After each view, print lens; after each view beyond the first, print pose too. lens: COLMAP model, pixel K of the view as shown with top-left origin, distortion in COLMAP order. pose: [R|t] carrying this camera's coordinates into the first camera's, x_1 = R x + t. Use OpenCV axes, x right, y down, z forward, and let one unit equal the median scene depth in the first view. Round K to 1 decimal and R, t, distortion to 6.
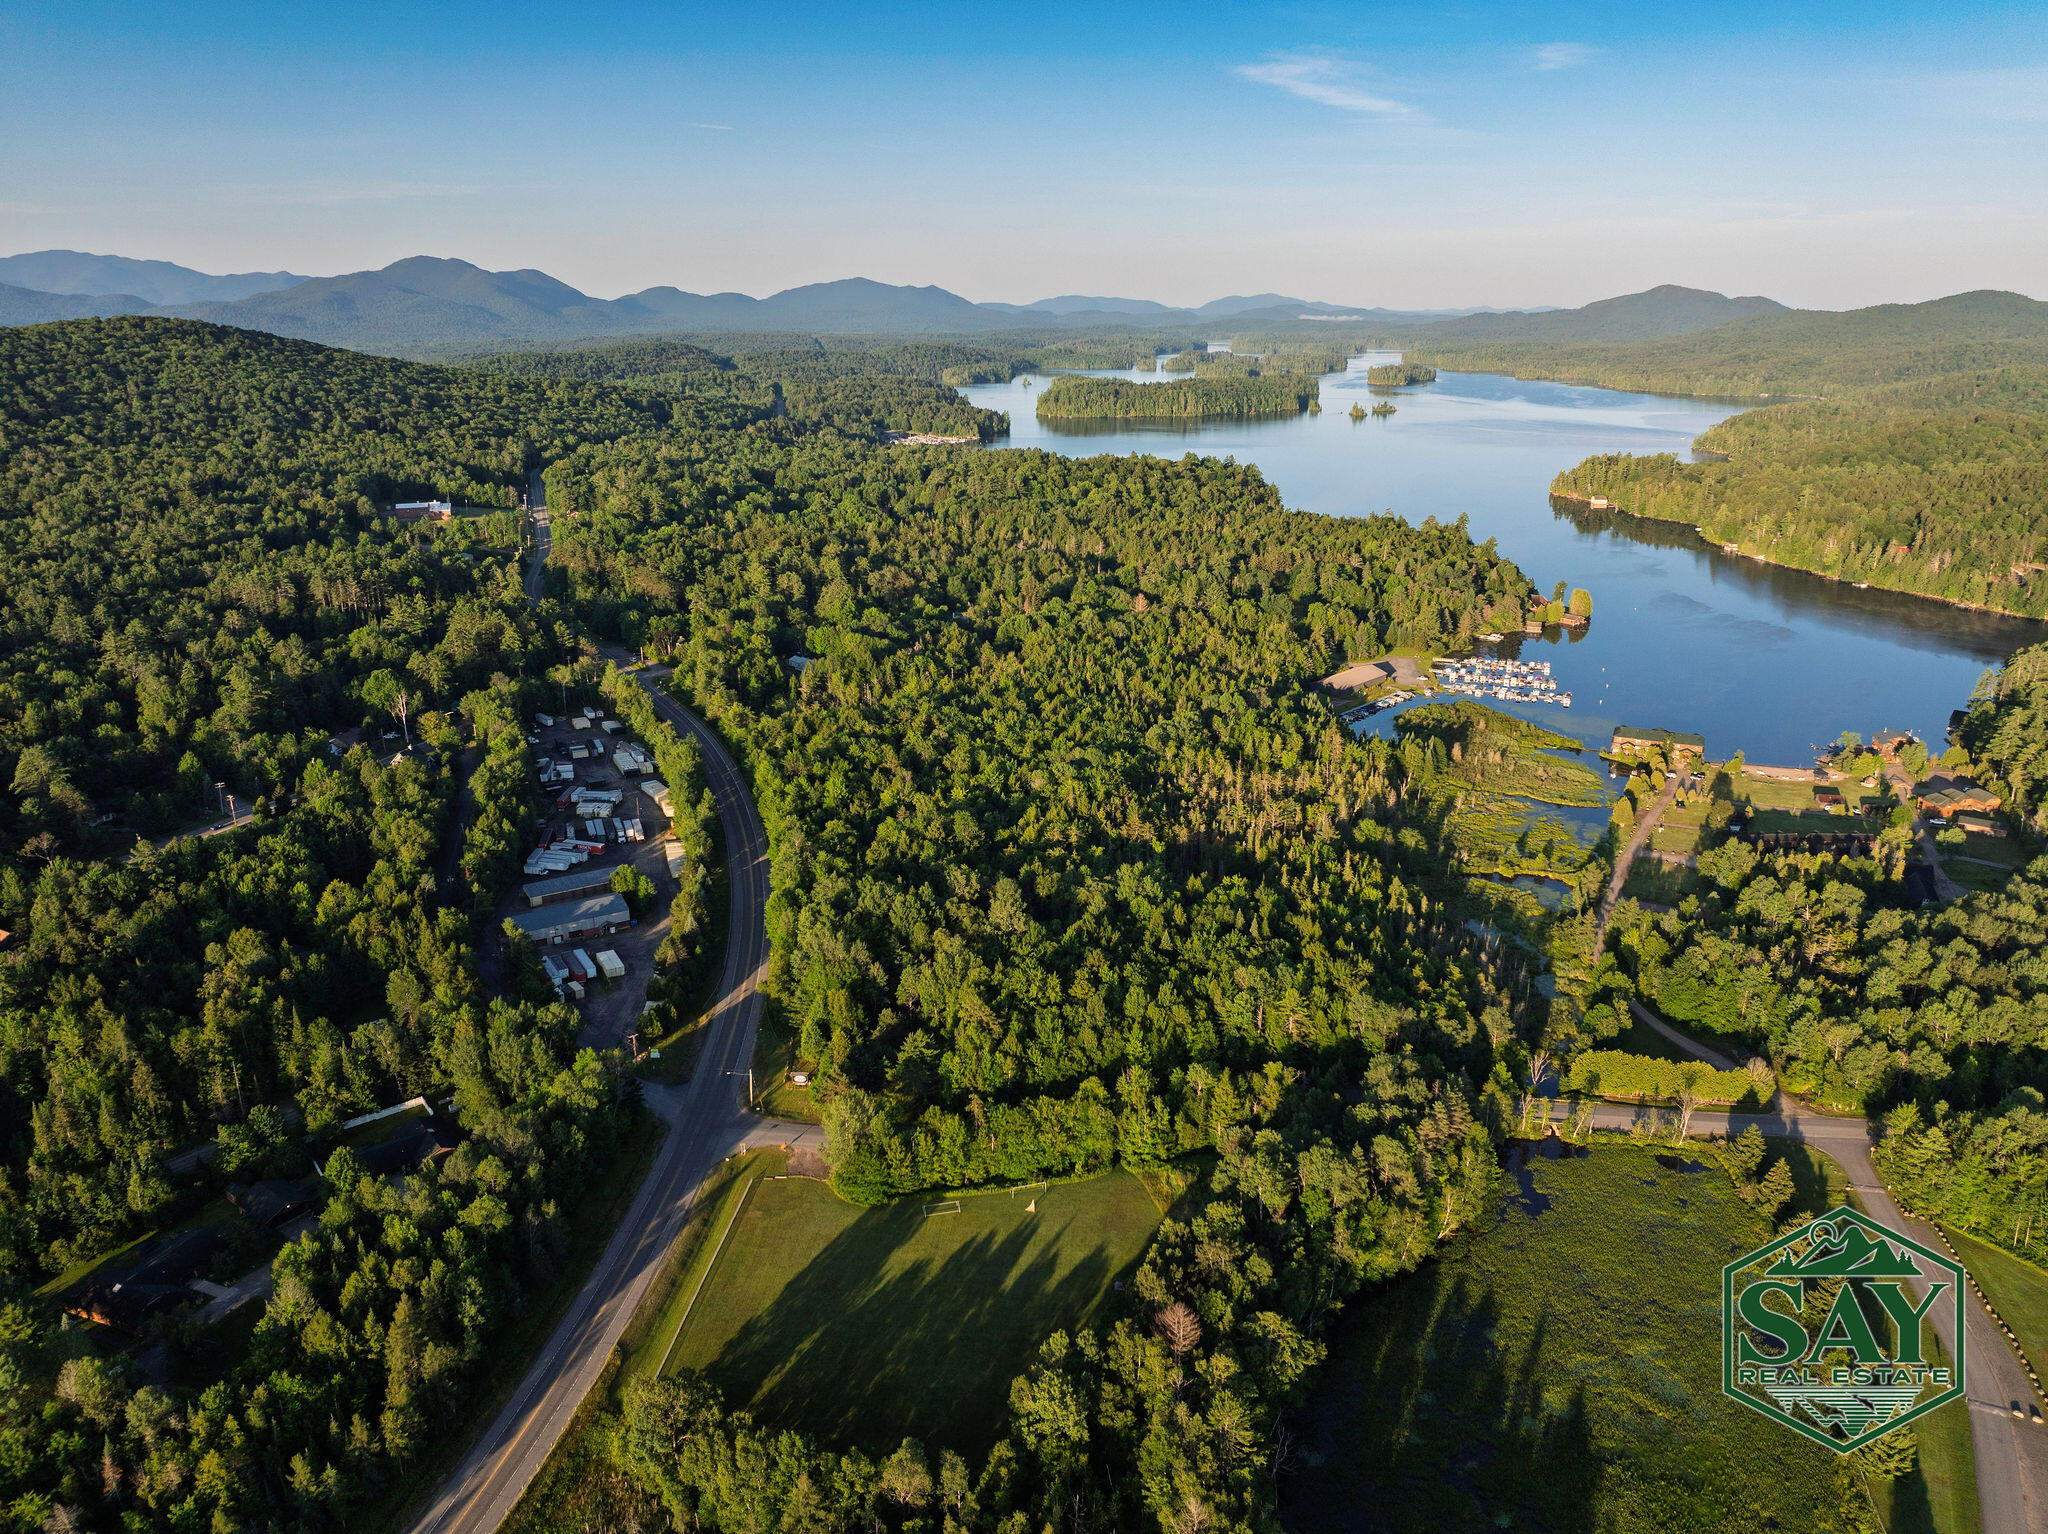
lens RADIAL K [[1443.7, 0, 1023.6], [0, 1443.7, 735.0], [0, 0, 1]] dist [-0.030815, -0.013885]
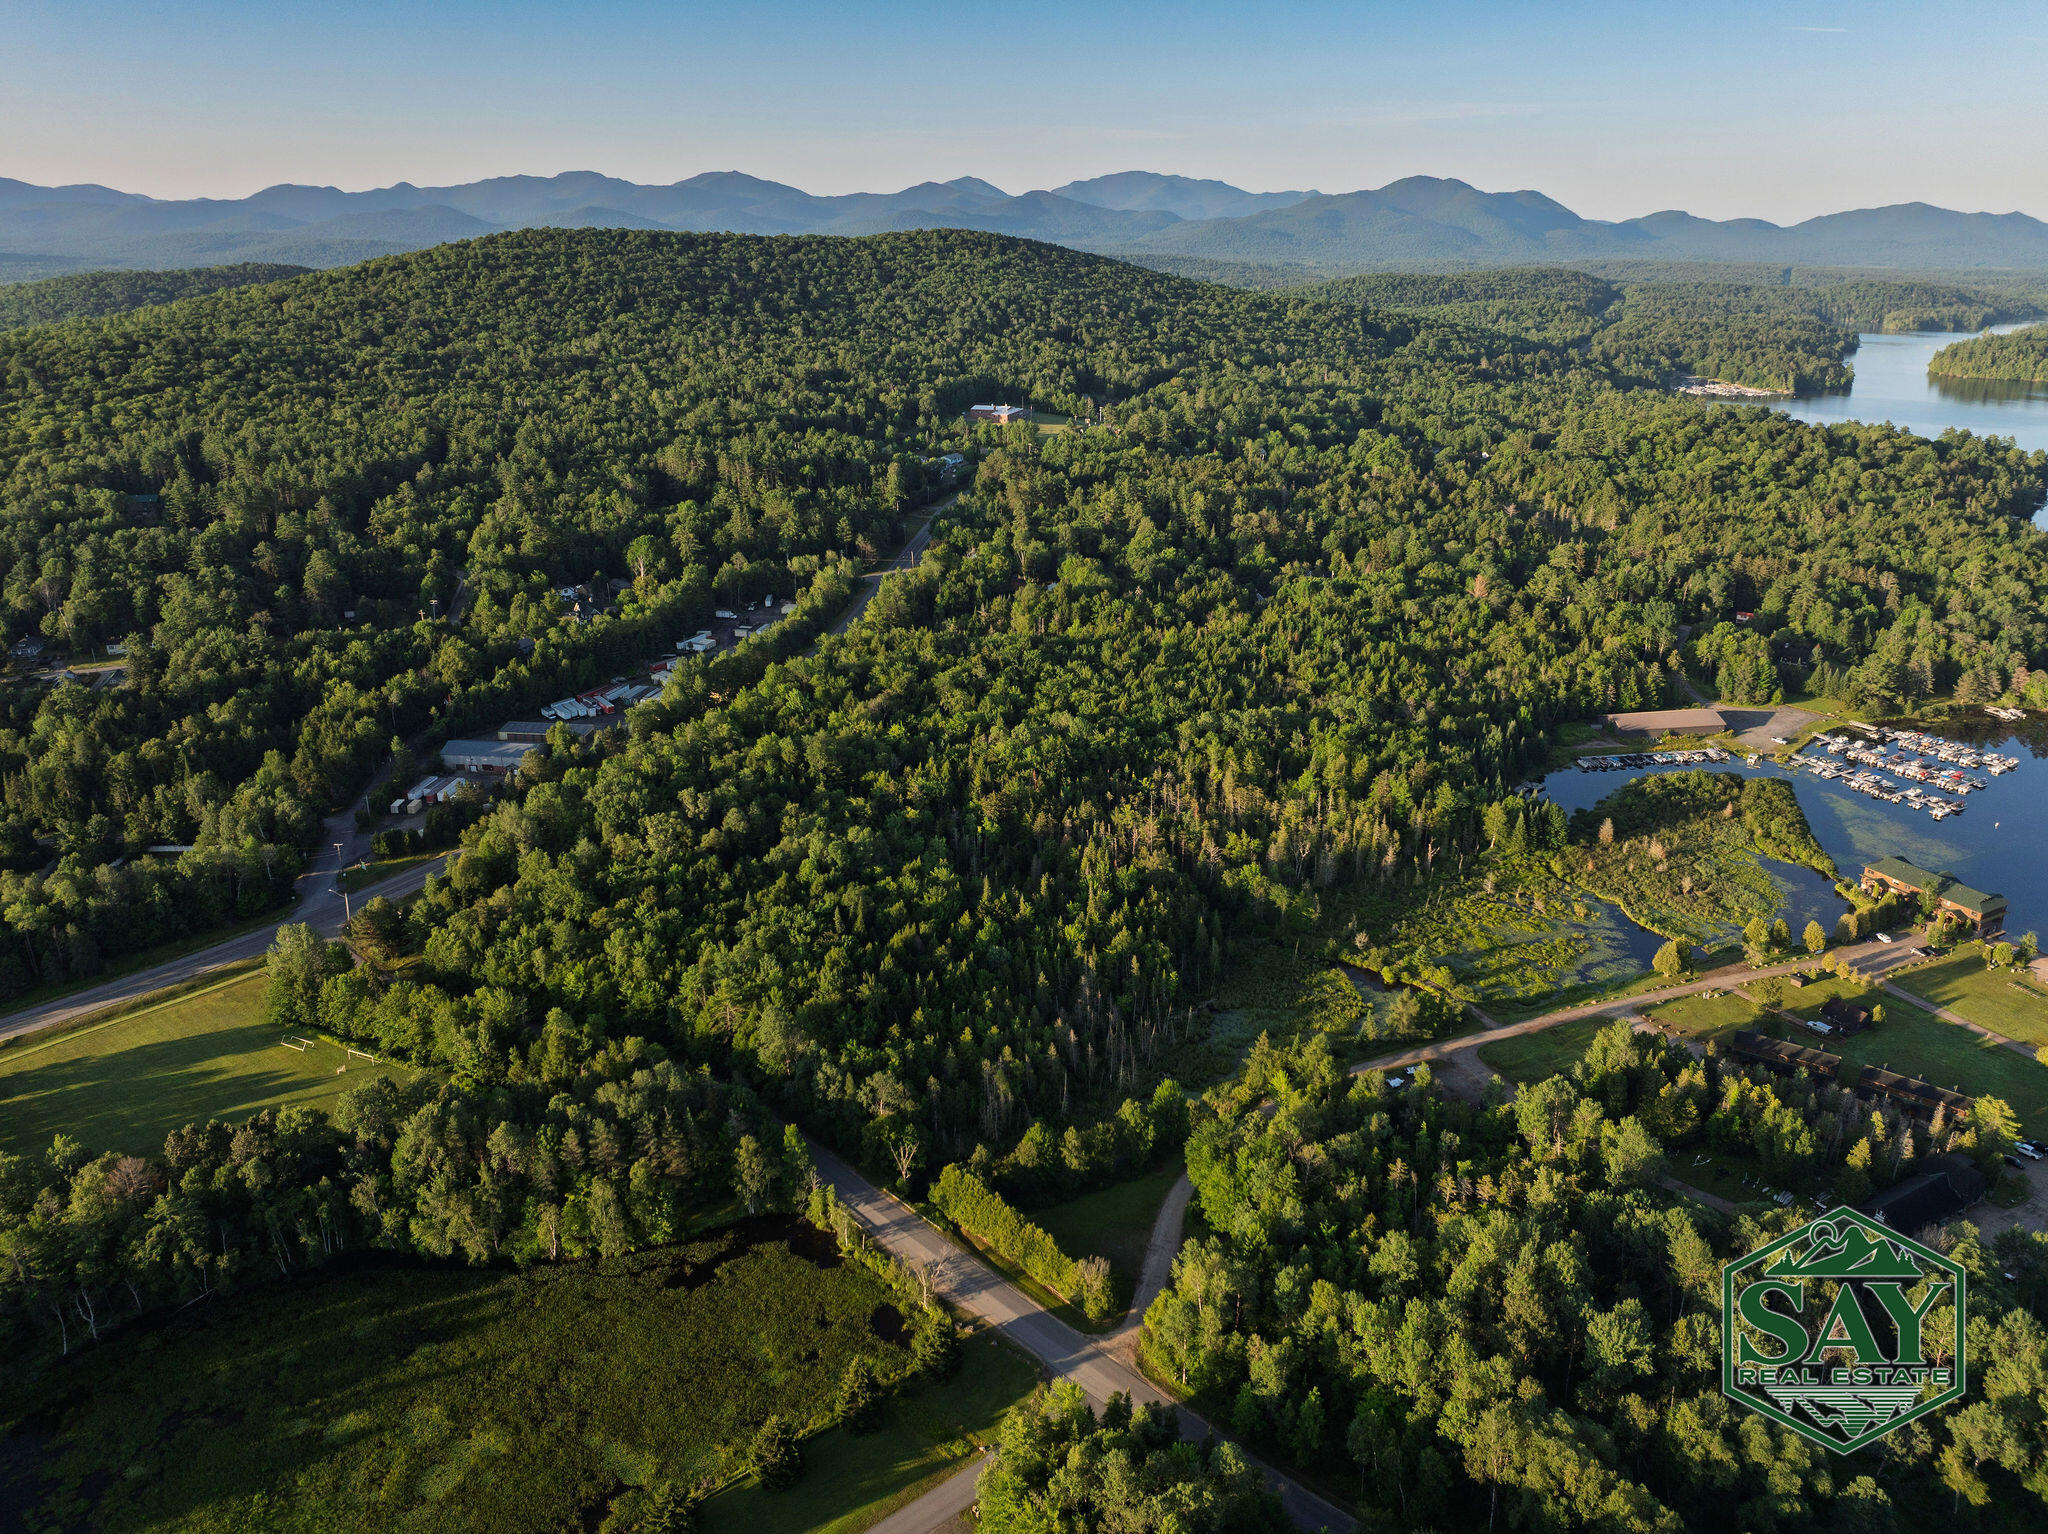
lens RADIAL K [[1448.3, 0, 1024.0], [0, 1448.3, 729.3], [0, 0, 1]] dist [-0.037021, -0.004181]
pose [[0.788639, 0.205806, -0.579390, 0.510316], [-0.179212, 0.978342, 0.103584, -0.066742], [0.588160, 0.022143, 0.808441, 0.218174]]
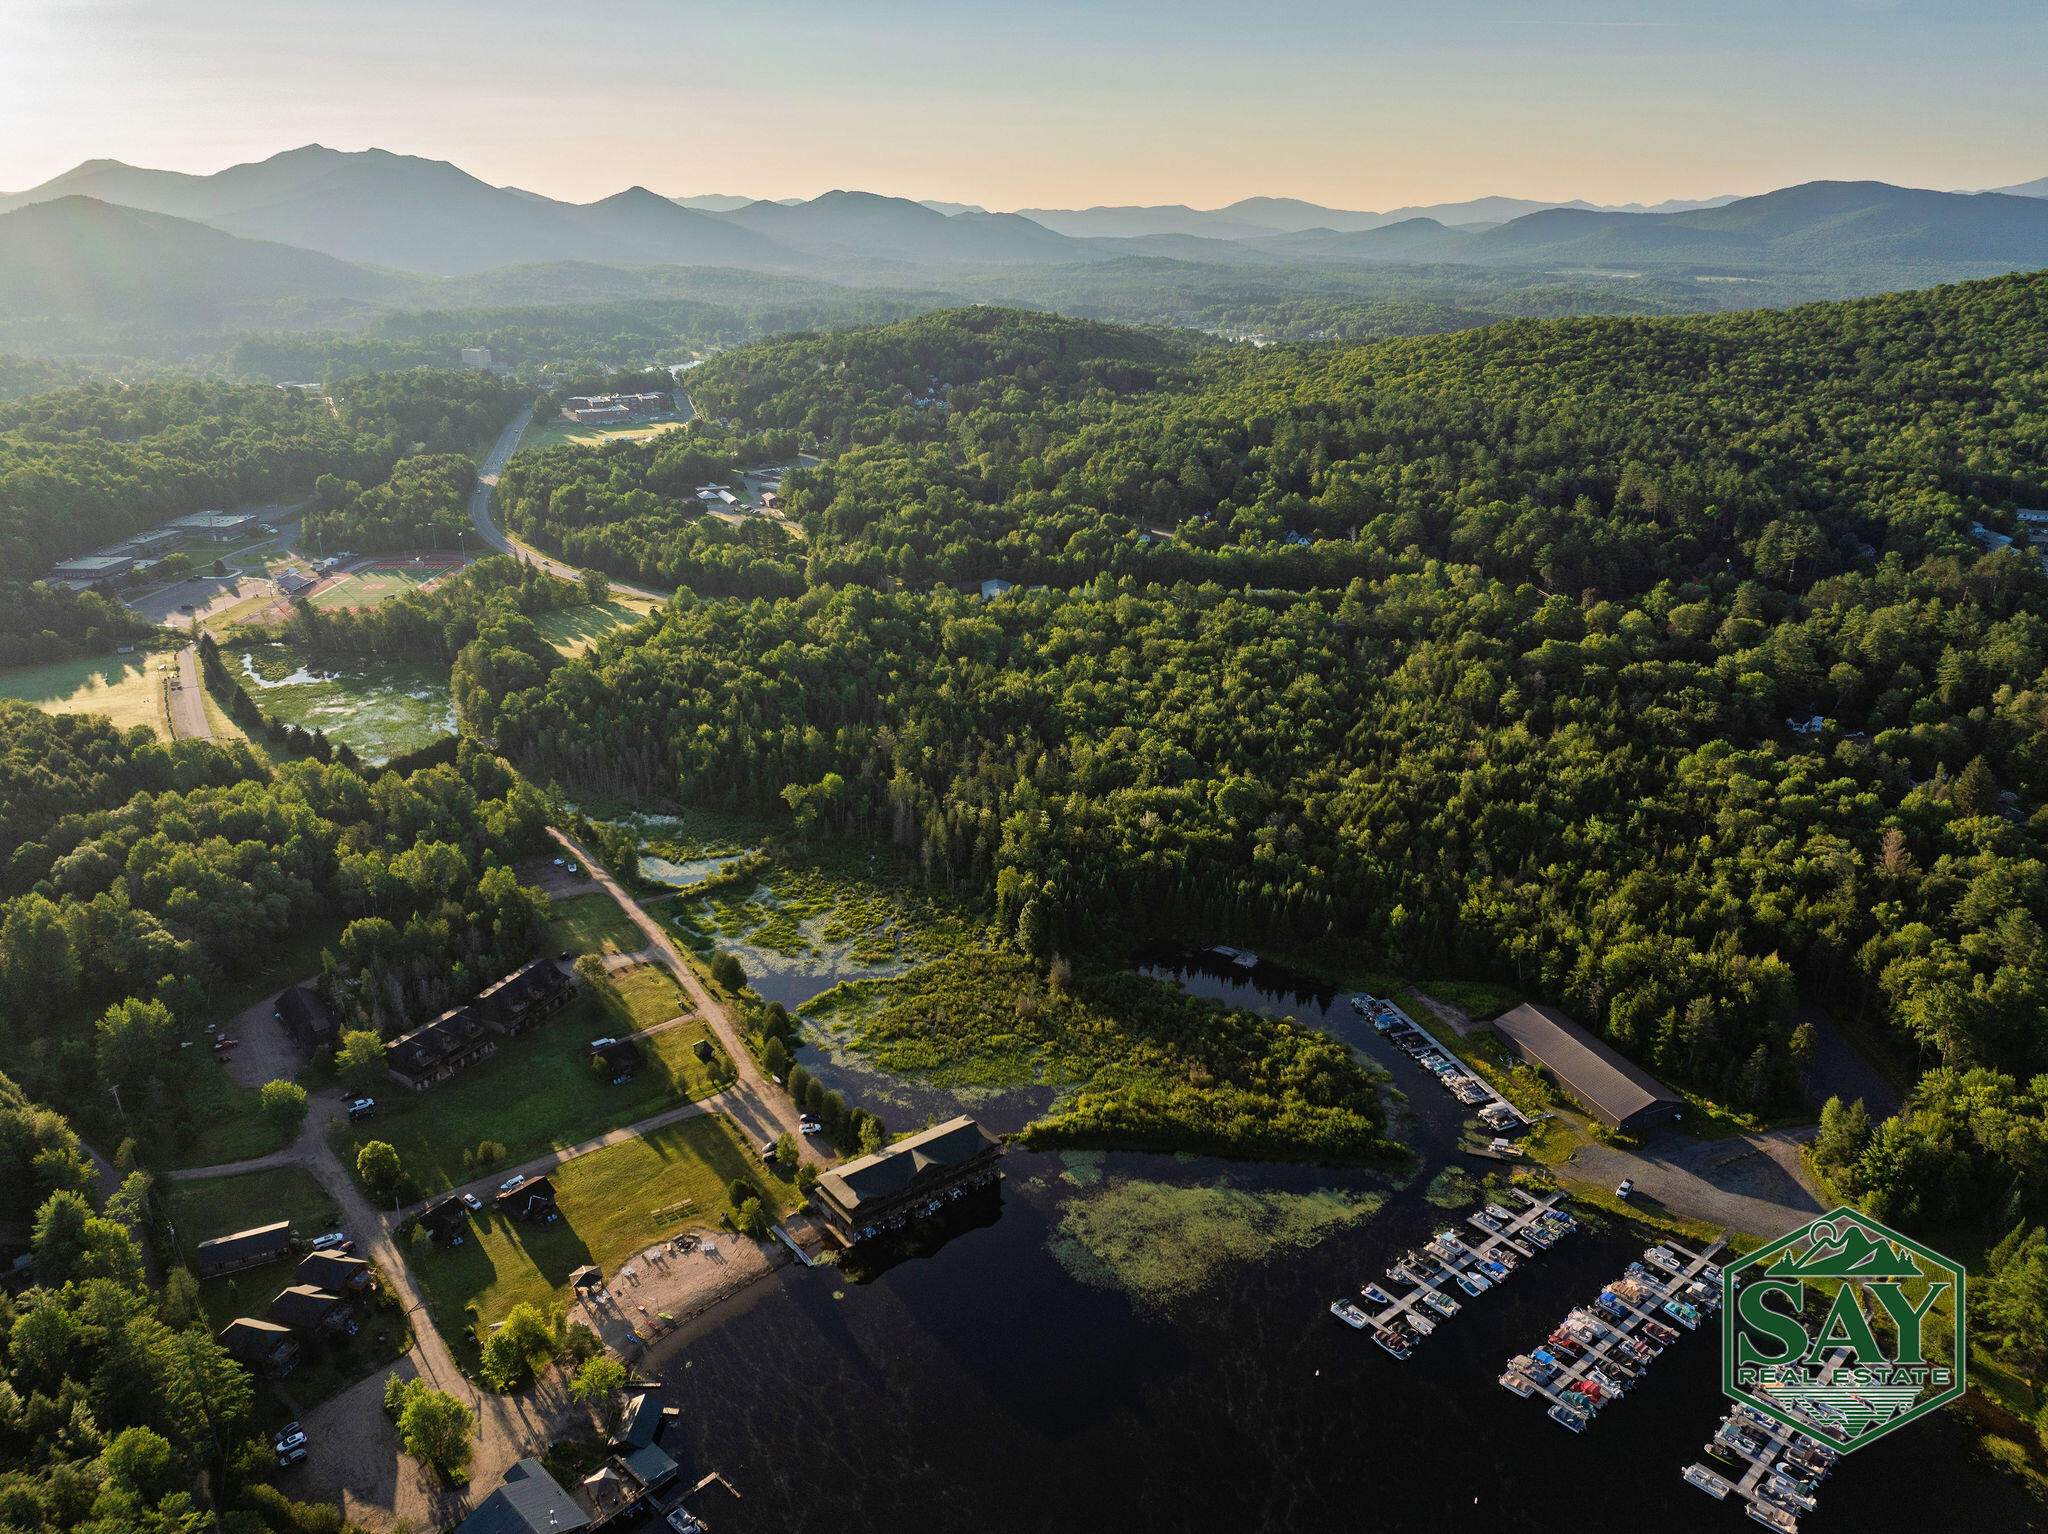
lens RADIAL K [[1448.3, 0, 1024.0], [0, 1448.3, 729.3], [0, 0, 1]] dist [-0.037021, -0.004181]
pose [[-0.468488, 0.289564, -0.834668, 0.830958], [-0.251240, 0.862088, 0.440094, -0.360419], [0.846993, 0.415881, -0.331128, 1.204963]]
